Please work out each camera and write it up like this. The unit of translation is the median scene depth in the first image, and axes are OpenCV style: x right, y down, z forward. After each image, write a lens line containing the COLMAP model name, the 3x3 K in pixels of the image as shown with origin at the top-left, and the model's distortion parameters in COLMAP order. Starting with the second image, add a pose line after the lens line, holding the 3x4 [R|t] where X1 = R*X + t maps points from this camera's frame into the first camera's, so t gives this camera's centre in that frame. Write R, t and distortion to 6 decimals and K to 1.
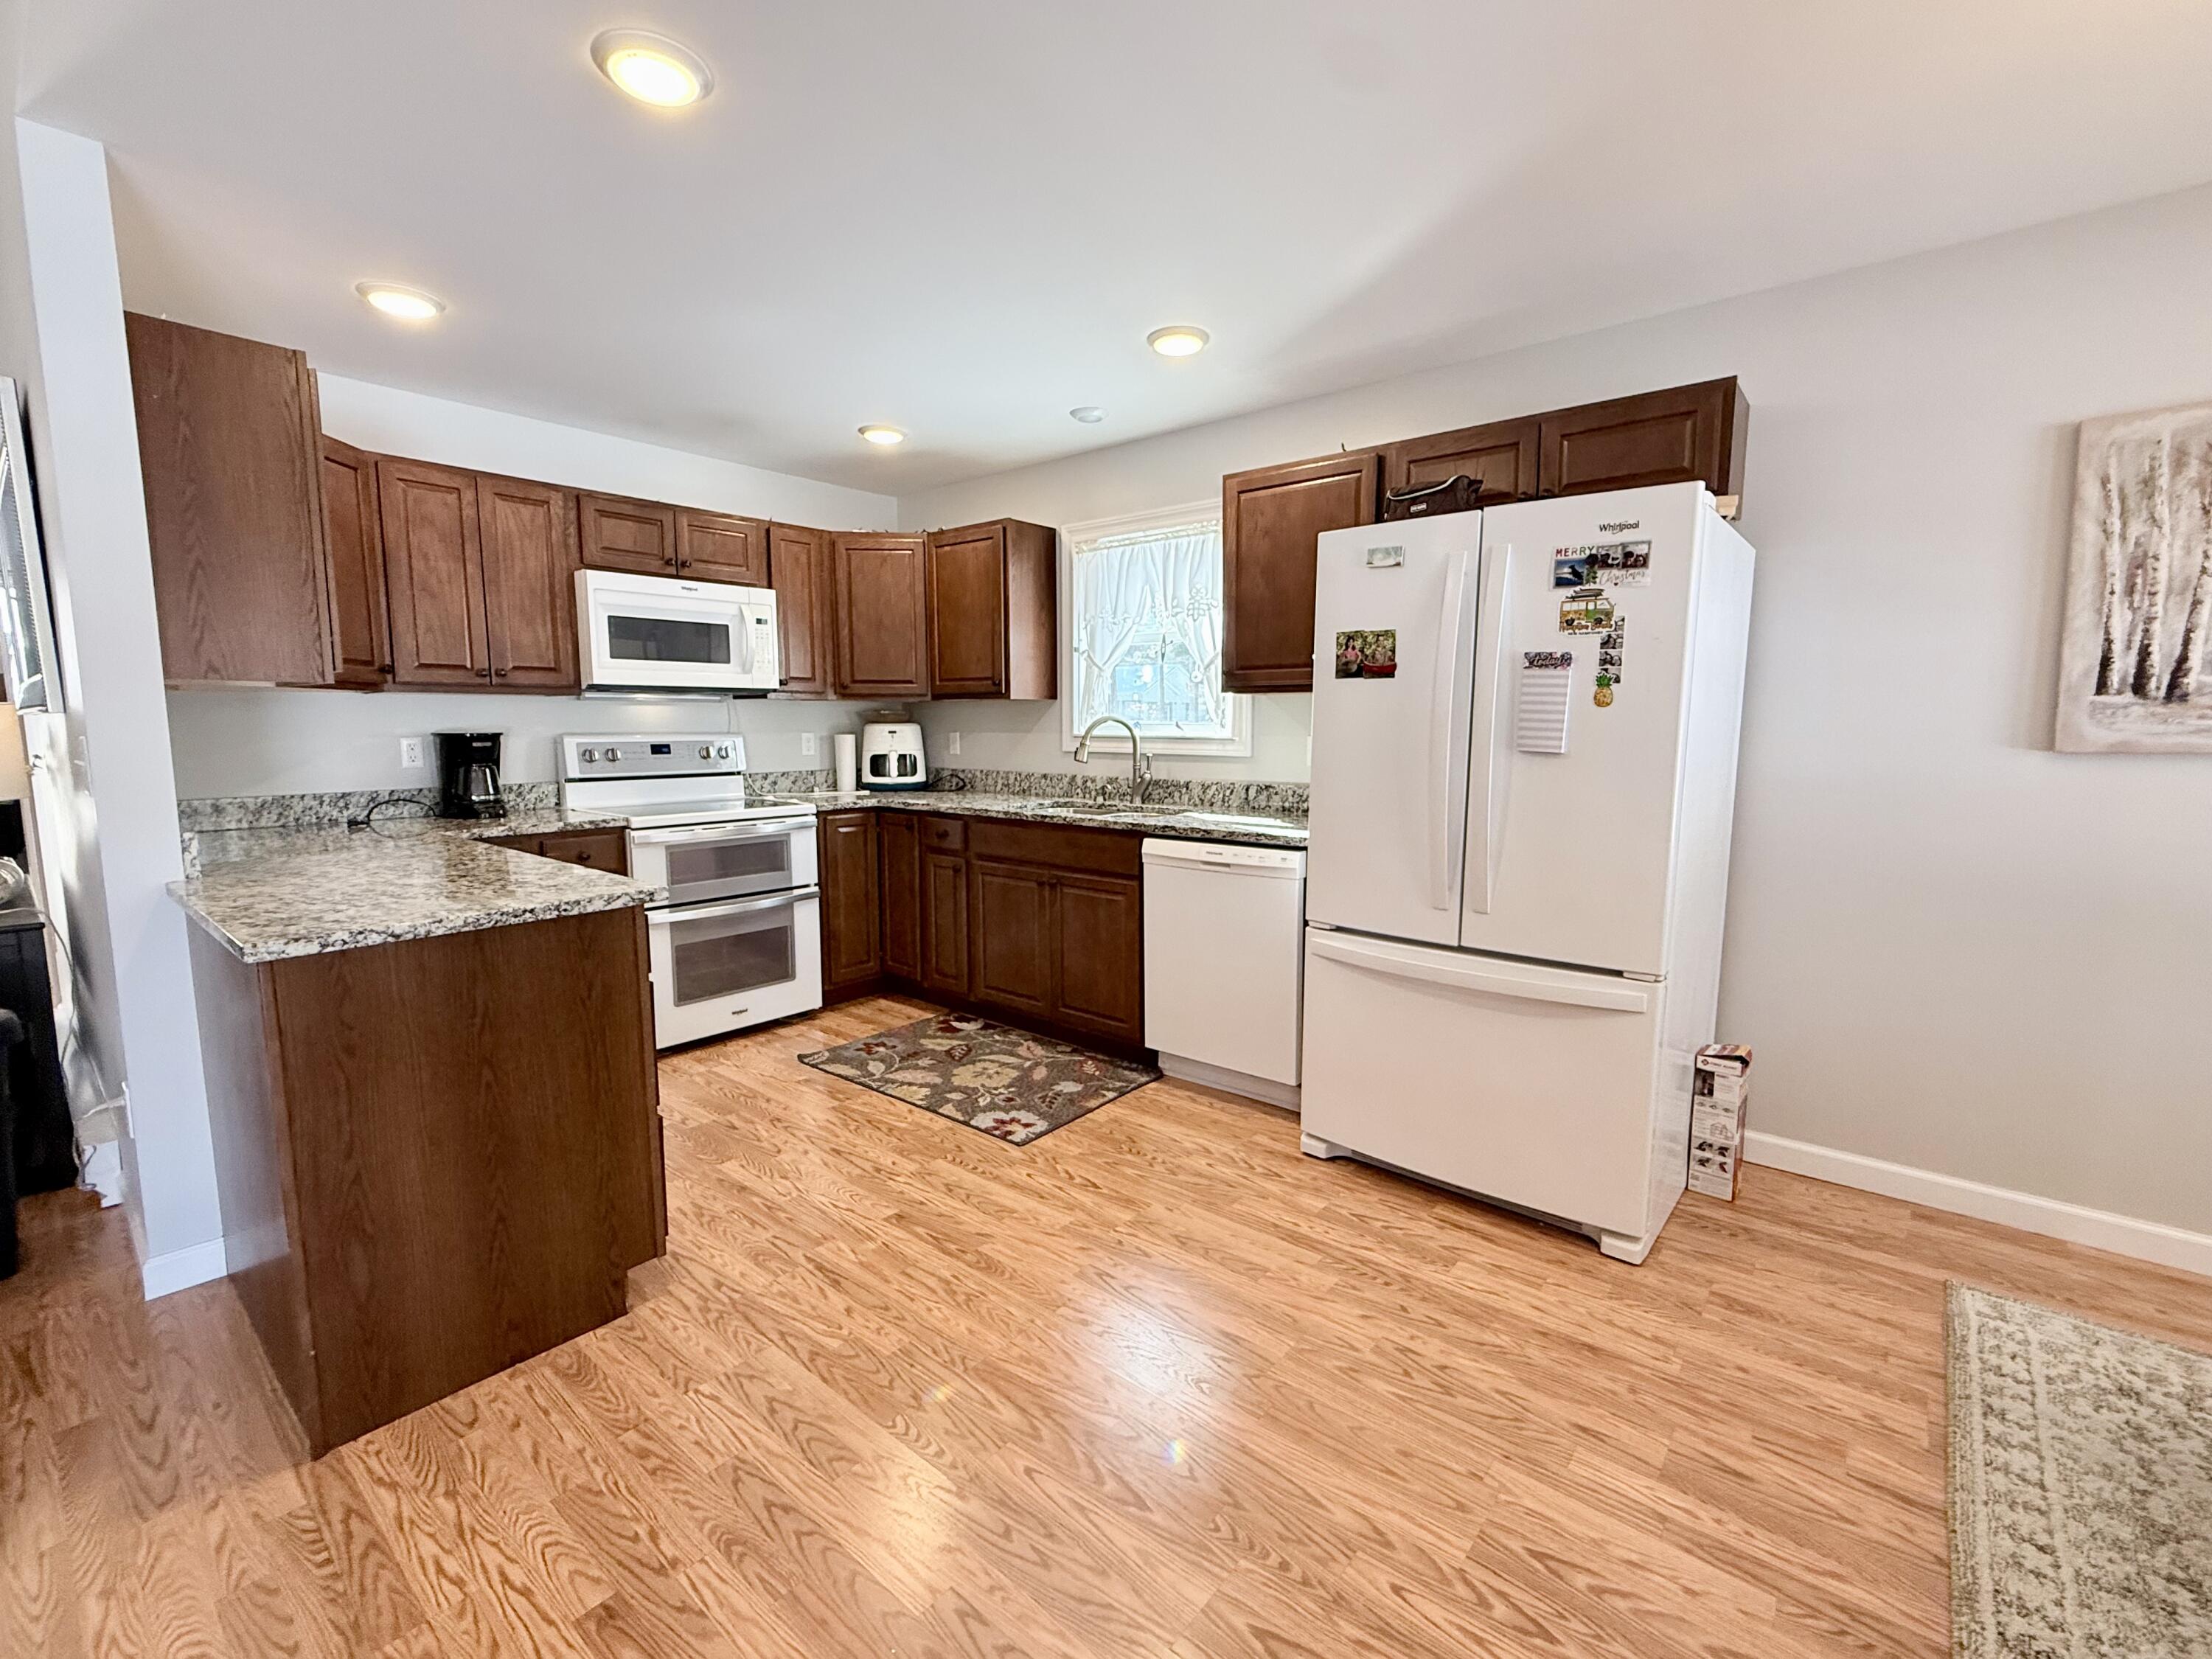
lens RADIAL K [[955.2, 0, 1107.9], [0, 955.2, 832.1], [0, 0, 1]] dist [0.001164, 0.000040]
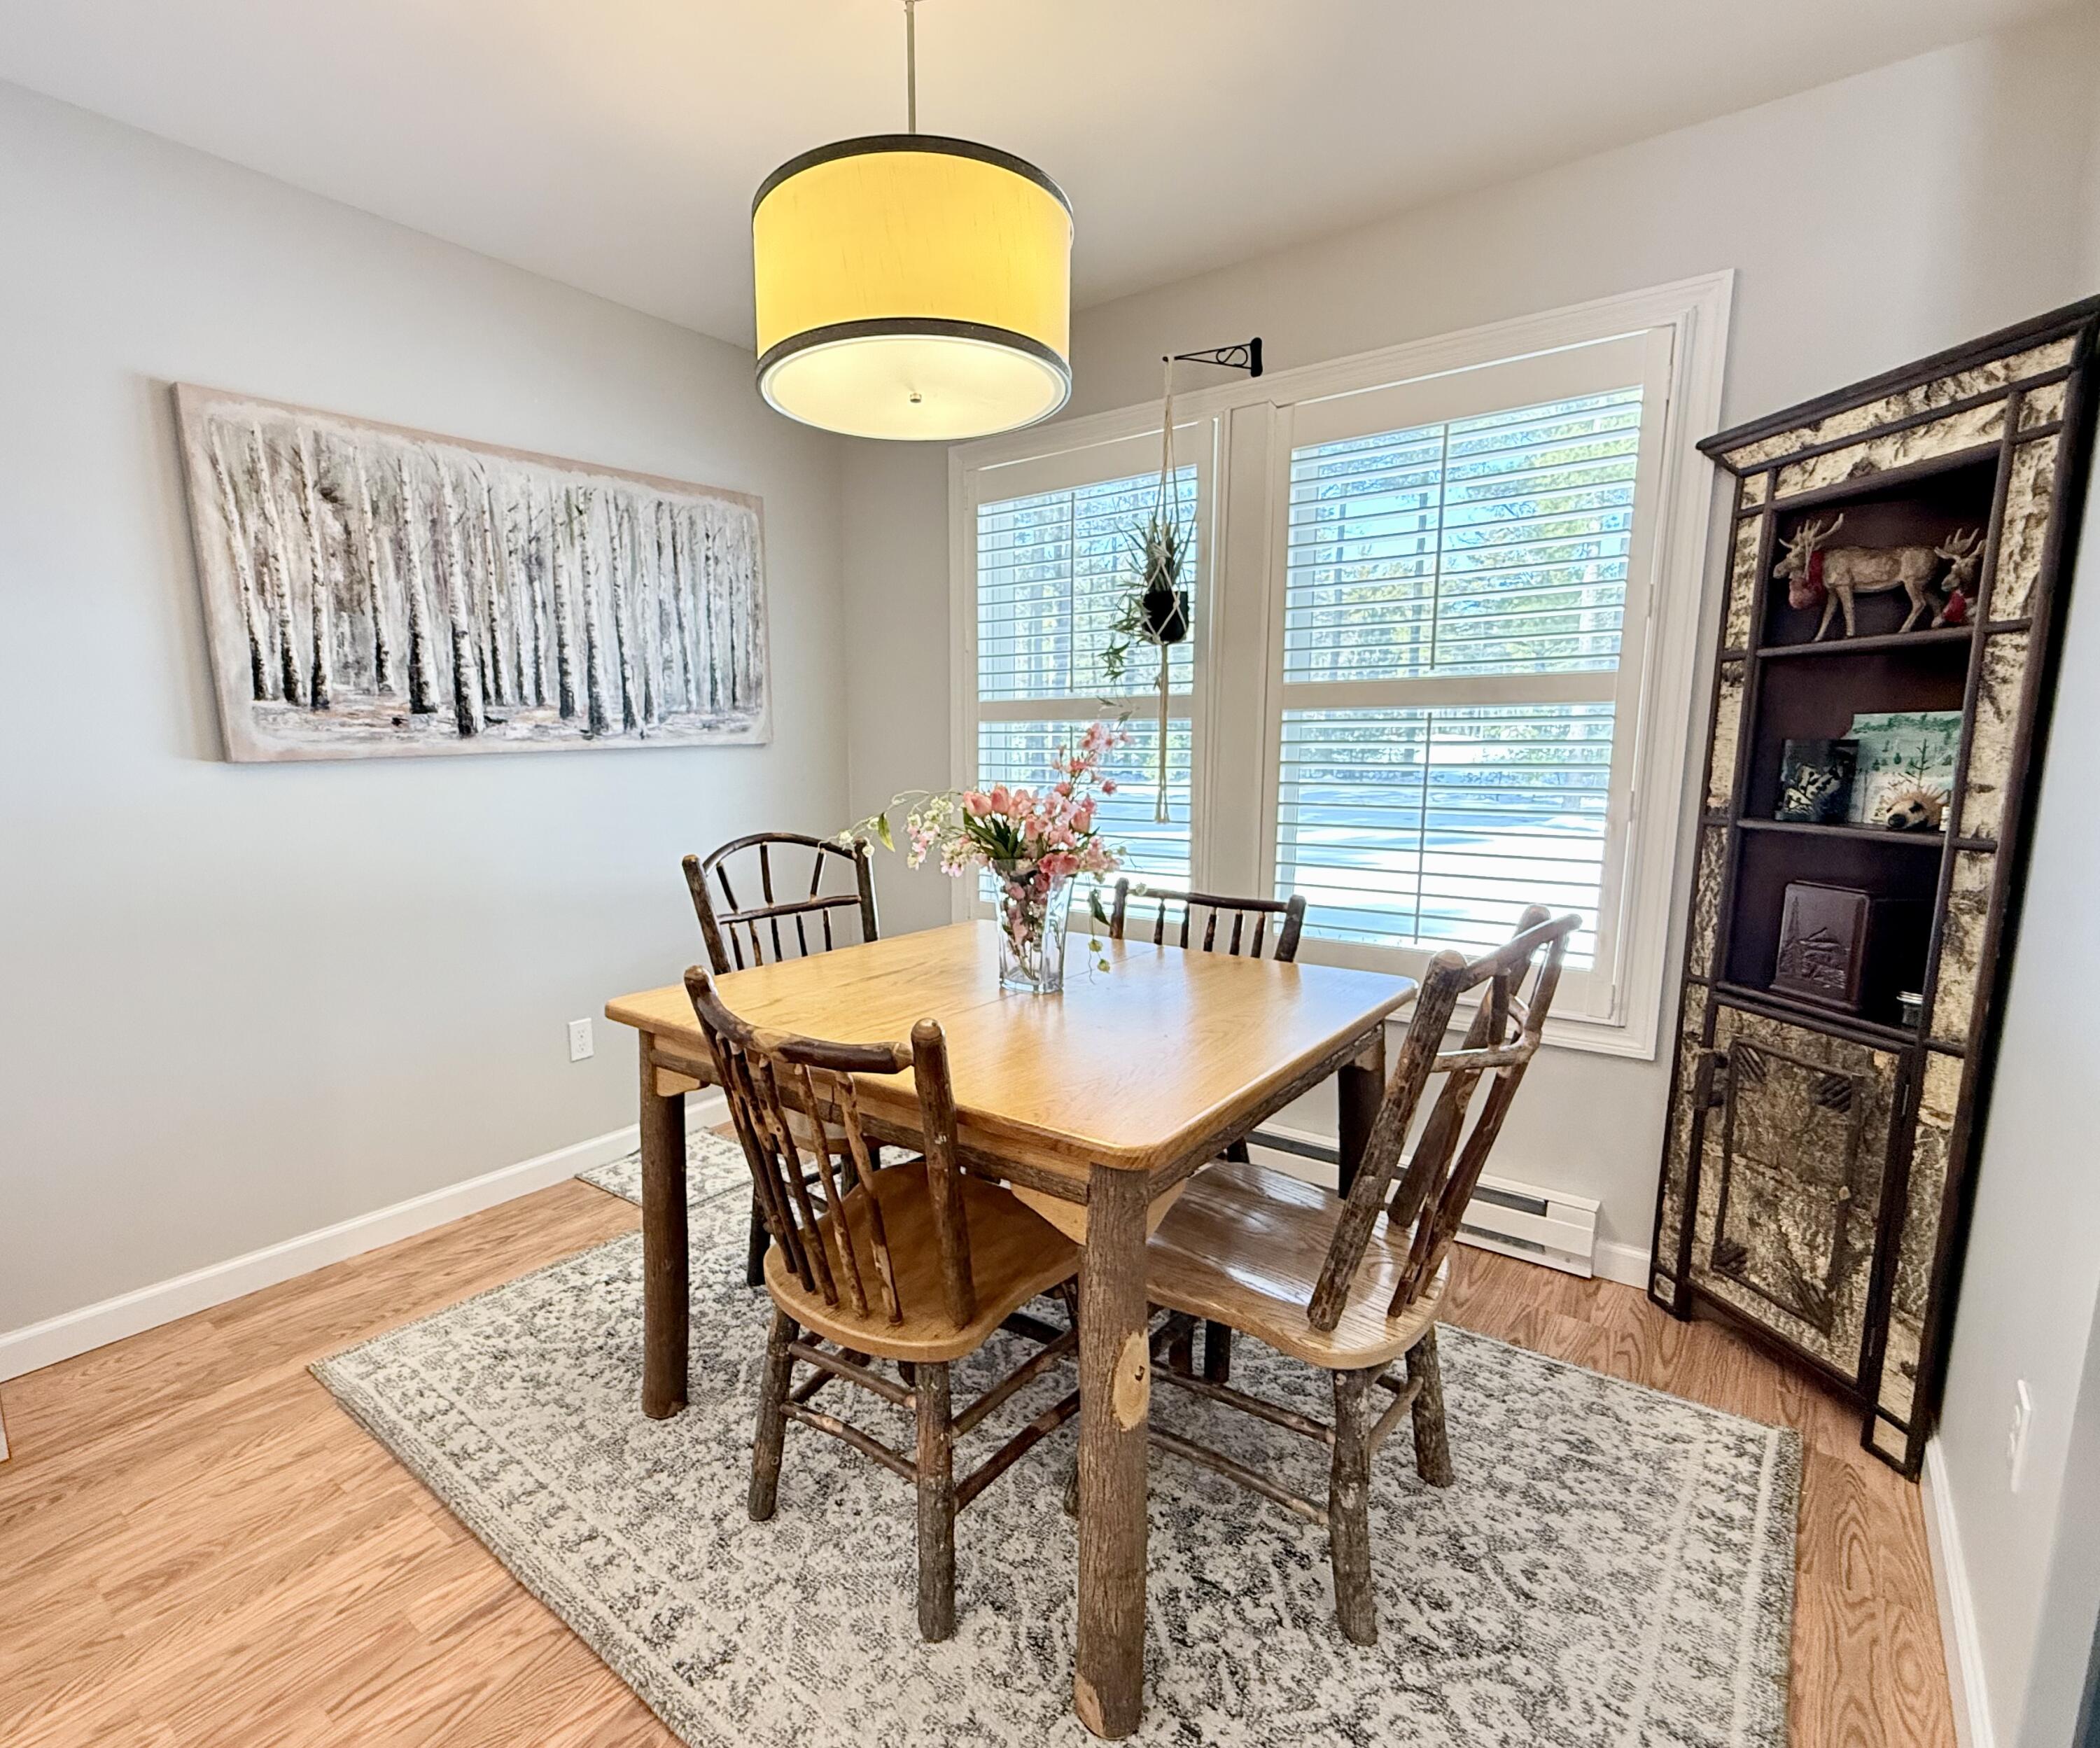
lens RADIAL K [[1040.9, 0, 962.1], [0, 1040.9, 906.2], [0, 0, 1]] dist [0.000584, -0.000058]
pose [[-0.021682, -0.157226, 0.987325, -0.012929], [0.122306, 0.979722, 0.158701, -0.023602], [-0.992256, 0.124196, -0.002013, 0.351212]]
